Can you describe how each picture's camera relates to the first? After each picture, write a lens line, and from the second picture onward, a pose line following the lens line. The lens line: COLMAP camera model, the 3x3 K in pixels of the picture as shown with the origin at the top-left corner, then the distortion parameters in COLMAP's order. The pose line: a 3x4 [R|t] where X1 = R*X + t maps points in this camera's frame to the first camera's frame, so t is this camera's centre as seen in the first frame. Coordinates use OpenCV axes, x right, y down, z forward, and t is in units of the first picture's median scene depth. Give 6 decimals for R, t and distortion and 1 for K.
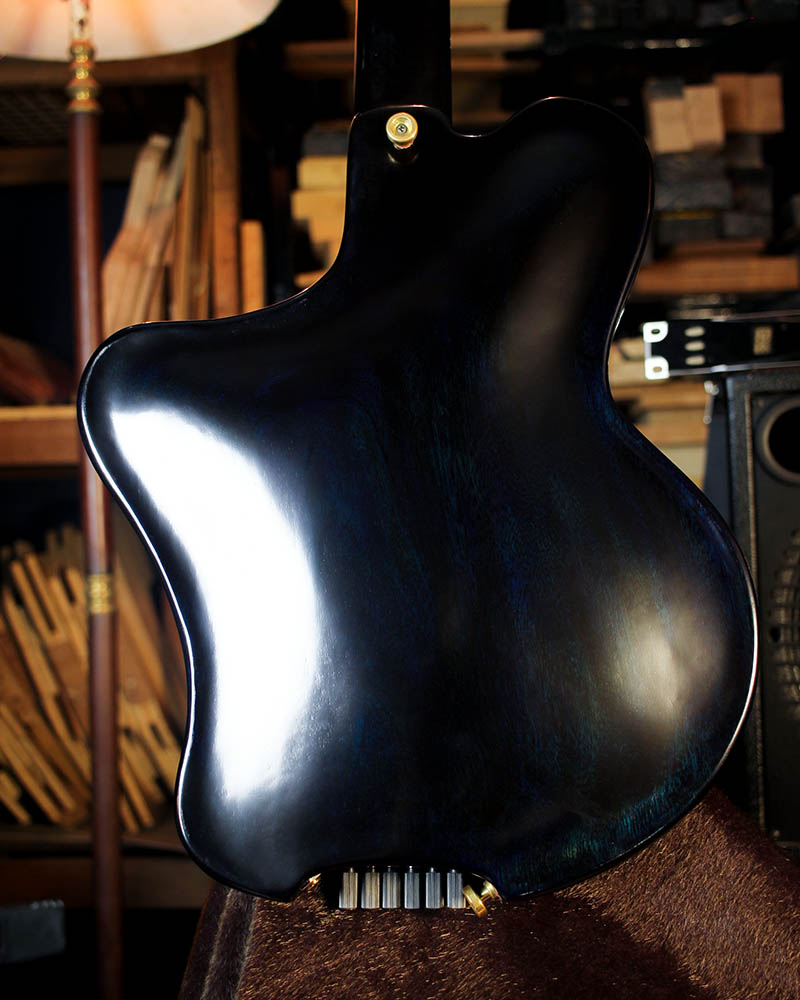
lens RADIAL K [[1388.7, 0, 400.0], [0, 1388.7, 500.0], [0, 0, 1]] dist [-0.202784, 0.450335]
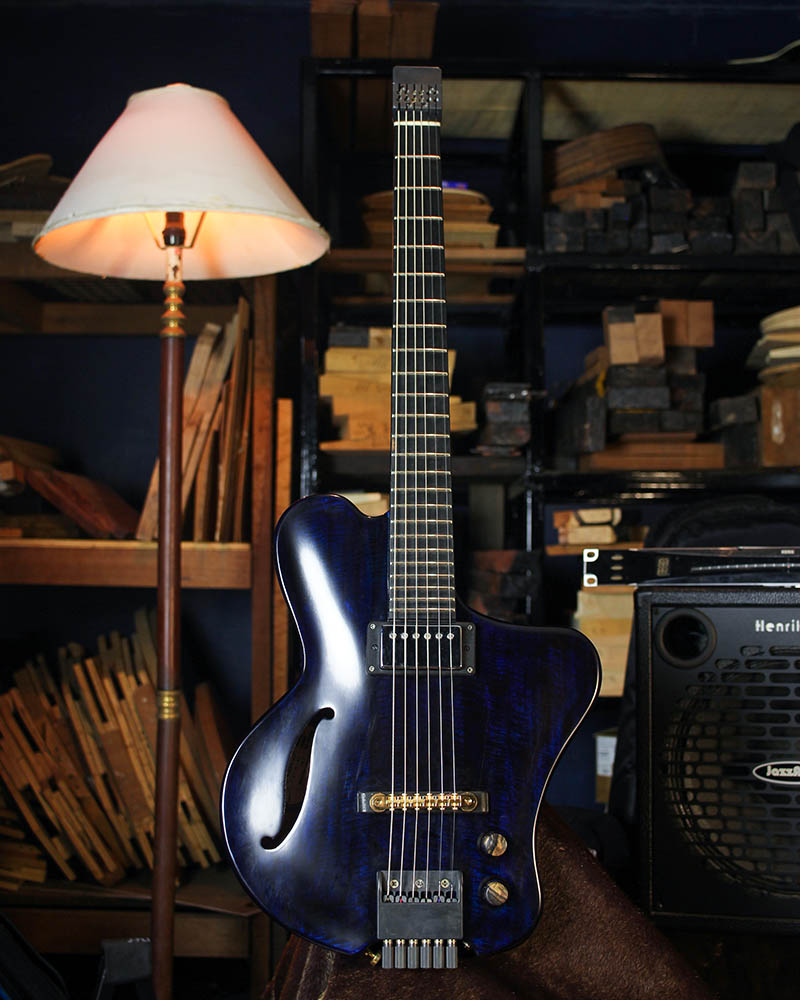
lens RADIAL K [[1357.6, 0, 395.0], [0, 1357.6, 481.7], [0, 0, 1]] dist [-0.090161, -0.008744]
pose [[0.999045, 0.041690, 0.013051, -0.023781], [-0.040669, 0.996676, -0.070588, -0.048464], [-0.015951, 0.069990, 0.997420, -0.235971]]
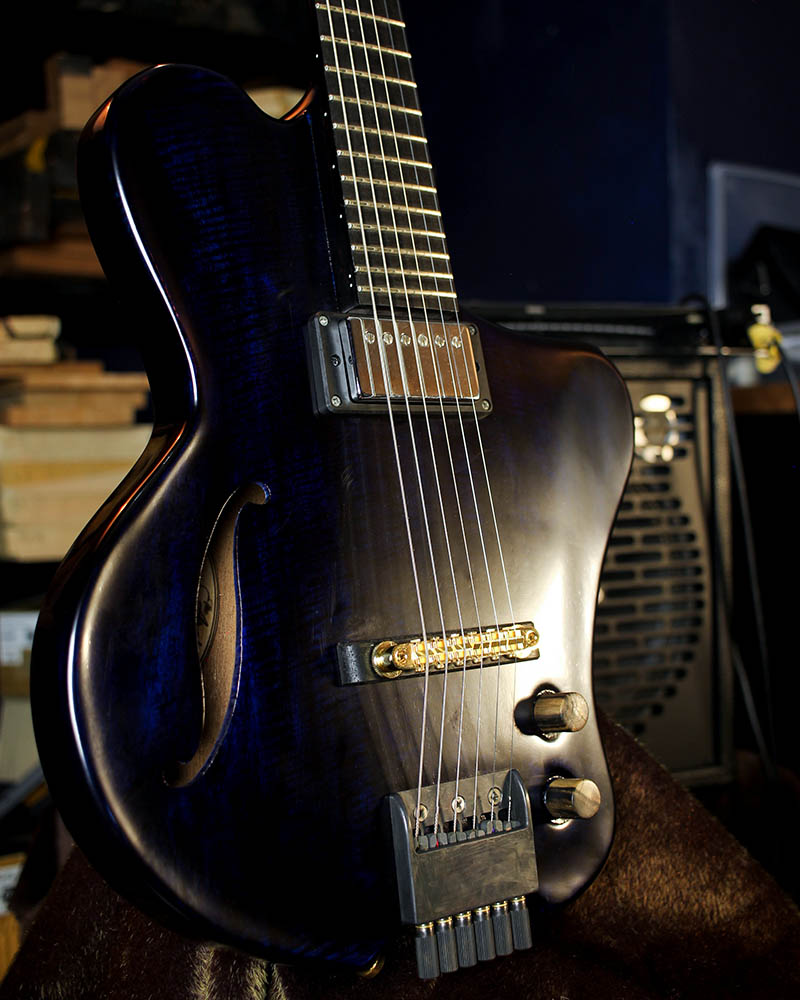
lens RADIAL K [[1357.6, 0, 395.0], [0, 1357.6, 481.7], [0, 0, 1]] dist [-0.090161, -0.008744]
pose [[0.815544, 0.011783, 0.578575, -0.170330], [-0.008776, 0.999930, -0.007995, 0.005565], [-0.578629, 0.001443, 0.815590, 0.075176]]
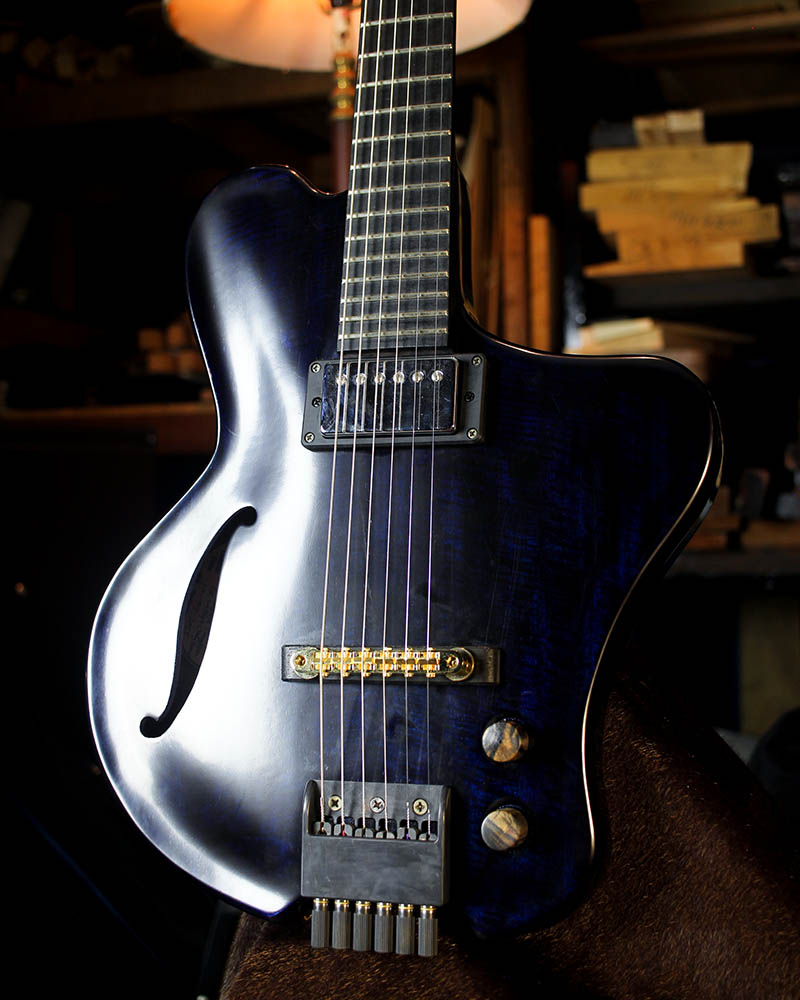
lens RADIAL K [[1357.6, 0, 395.0], [0, 1357.6, 481.7], [0, 0, 1]] dist [-0.090161, -0.008744]
pose [[0.958081, 0.012596, -0.286220, 0.086444], [-0.013490, 0.999908, -0.001154, -0.002156], [0.286179, 0.004967, 0.958163, 0.007236]]
